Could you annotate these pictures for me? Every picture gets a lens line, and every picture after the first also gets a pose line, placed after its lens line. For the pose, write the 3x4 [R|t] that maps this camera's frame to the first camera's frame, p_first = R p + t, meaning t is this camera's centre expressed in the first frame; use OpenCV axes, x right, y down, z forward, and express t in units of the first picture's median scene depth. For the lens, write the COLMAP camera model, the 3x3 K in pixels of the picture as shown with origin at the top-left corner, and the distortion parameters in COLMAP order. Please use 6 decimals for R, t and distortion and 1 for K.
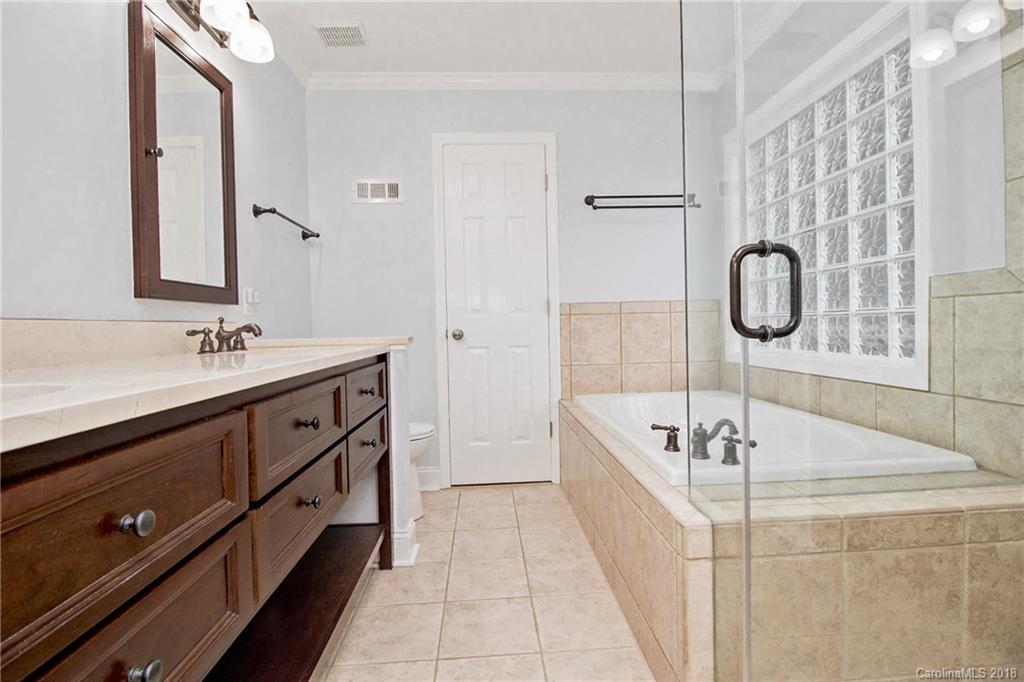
lens RADIAL K [[455.7, 0, 515.3], [0, 455.7, 335.2], [0, 0, 1]] dist [-0.013060, -0.000176]
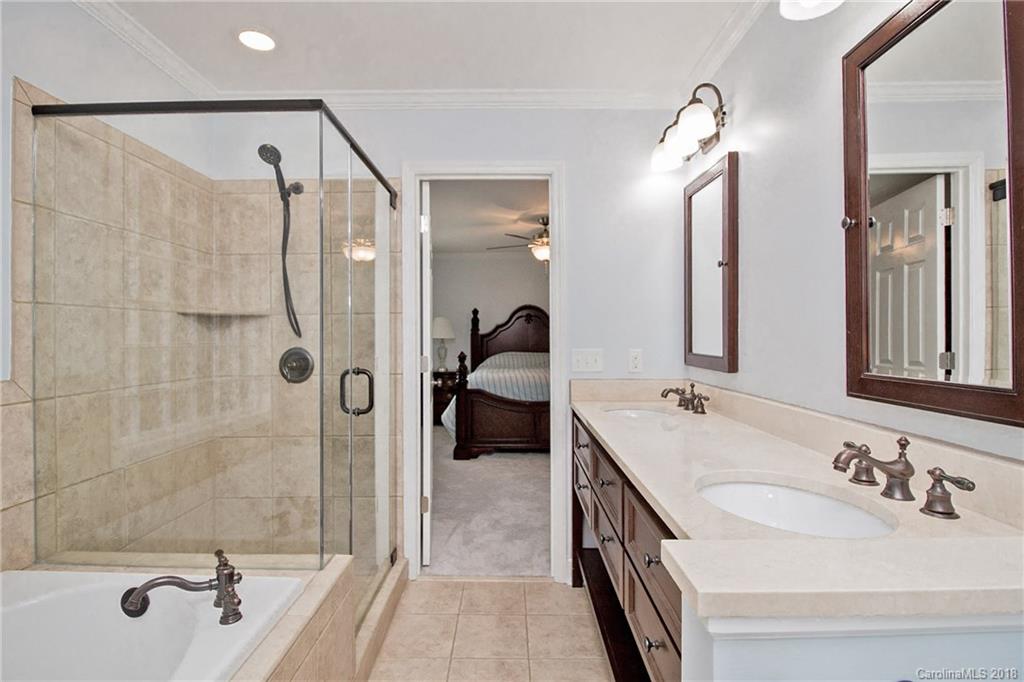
lens RADIAL K [[455.7, 0, 515.3], [0, 455.7, 335.2], [0, 0, 1]] dist [-0.013060, -0.000176]
pose [[-0.997788, 0.023572, 0.062155, -0.193429], [0.024970, 0.999450, 0.021813, -0.255294], [-0.061606, 0.023316, -0.997828, 2.021063]]
